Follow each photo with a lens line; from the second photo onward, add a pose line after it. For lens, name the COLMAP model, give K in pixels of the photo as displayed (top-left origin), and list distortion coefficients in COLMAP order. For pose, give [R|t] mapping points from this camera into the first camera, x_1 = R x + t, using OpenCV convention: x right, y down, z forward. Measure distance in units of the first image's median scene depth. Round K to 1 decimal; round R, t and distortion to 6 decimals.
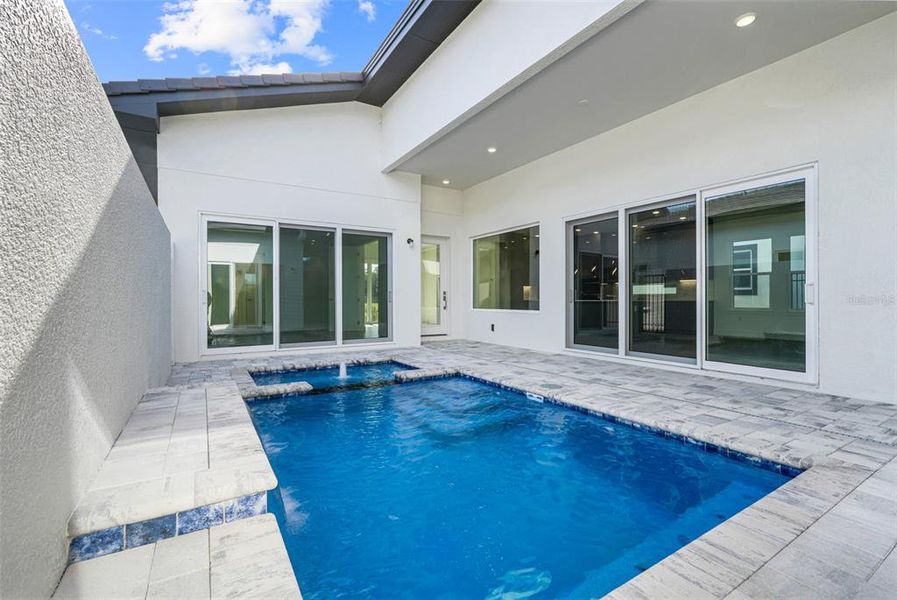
lens RADIAL K [[398.5, 0, 448.5], [0, 398.5, 300.0], [0, 0, 1]] dist [-0.010253, 0.006455]
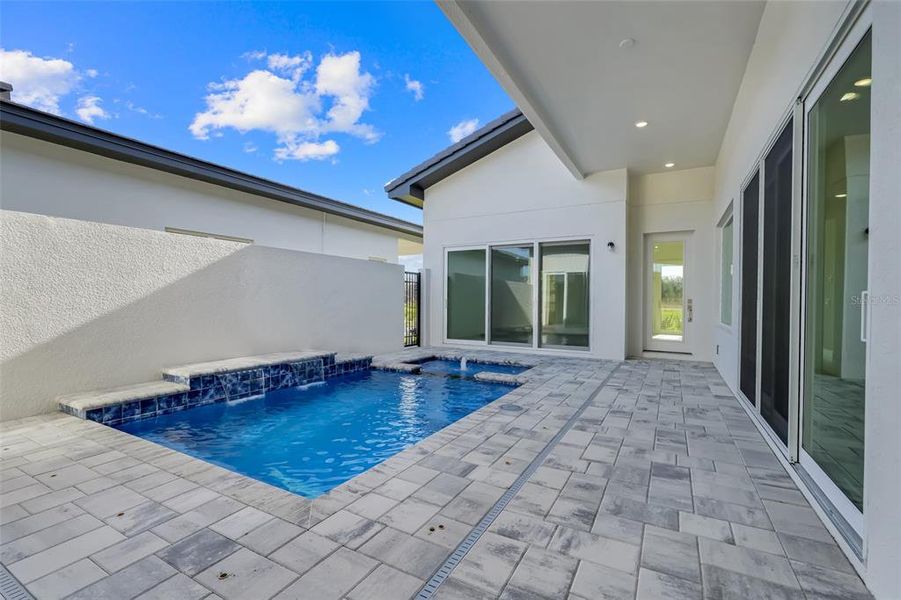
lens RADIAL K [[400.3, 0, 450.5], [0, 400.3, 300.0], [0, 0, 1]] dist [-0.010253, 0.006455]
pose [[0.482063, 0.004995, -0.876122, 0.643048], [-0.012336, 0.999923, -0.001086, -0.017849], [0.876050, 0.011332, 0.482088, 0.281871]]
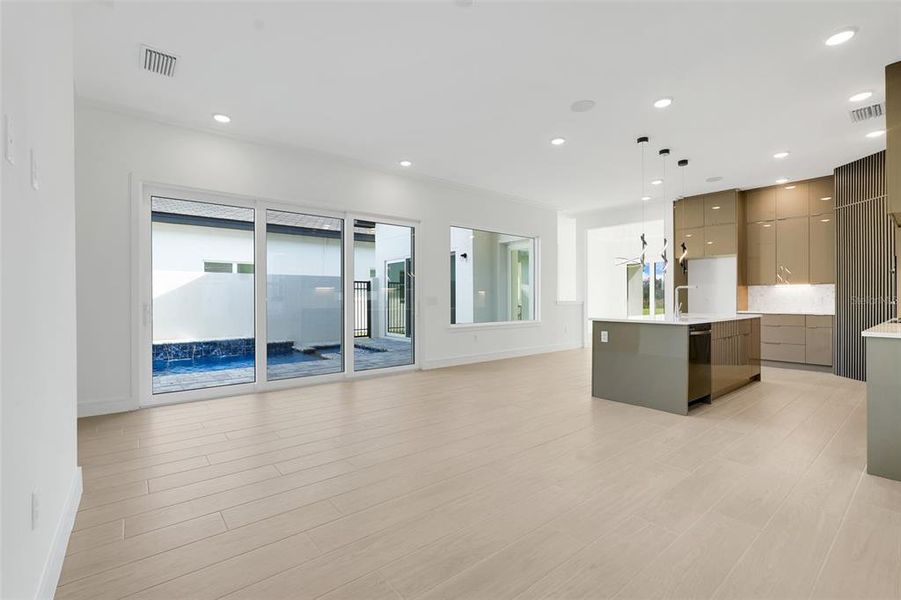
lens RADIAL K [[400.3, 0, 450.5], [0, 400.3, 300.0], [0, 0, 1]] dist [-0.010253, 0.006455]
pose [[0.118322, 0.004820, -0.992964, 1.218238], [0.001803, 0.999986, 0.005069, -0.036583], [0.992974, -0.002390, 0.118312, 1.001322]]
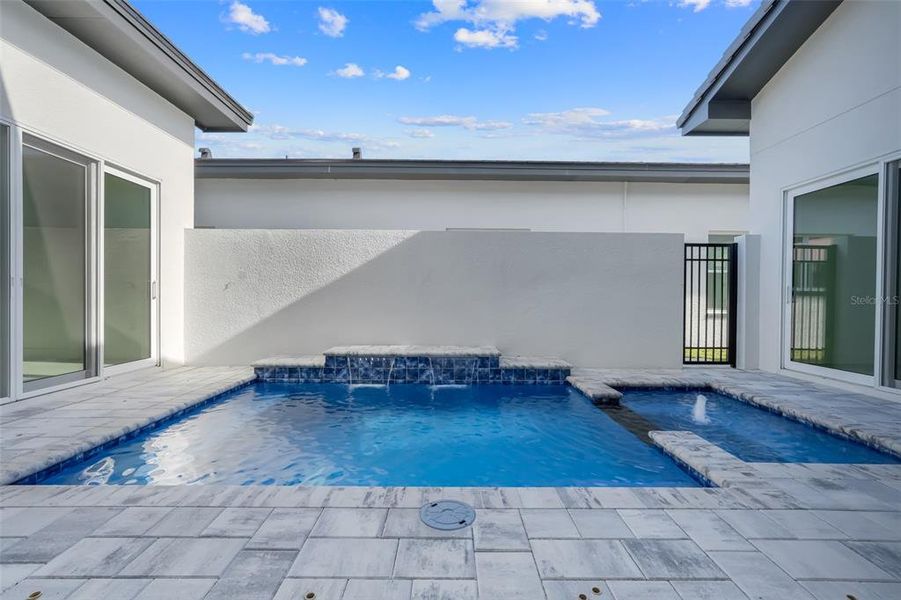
lens RADIAL K [[400.3, 0, 450.5], [0, 400.3, 300.0], [0, 0, 1]] dist [-0.010253, 0.006455]
pose [[-0.522749, 0.007006, -0.852458, 0.384568], [-0.010151, 0.999844, 0.014443, -0.002178], [0.852426, 0.016203, -0.522597, 0.783146]]
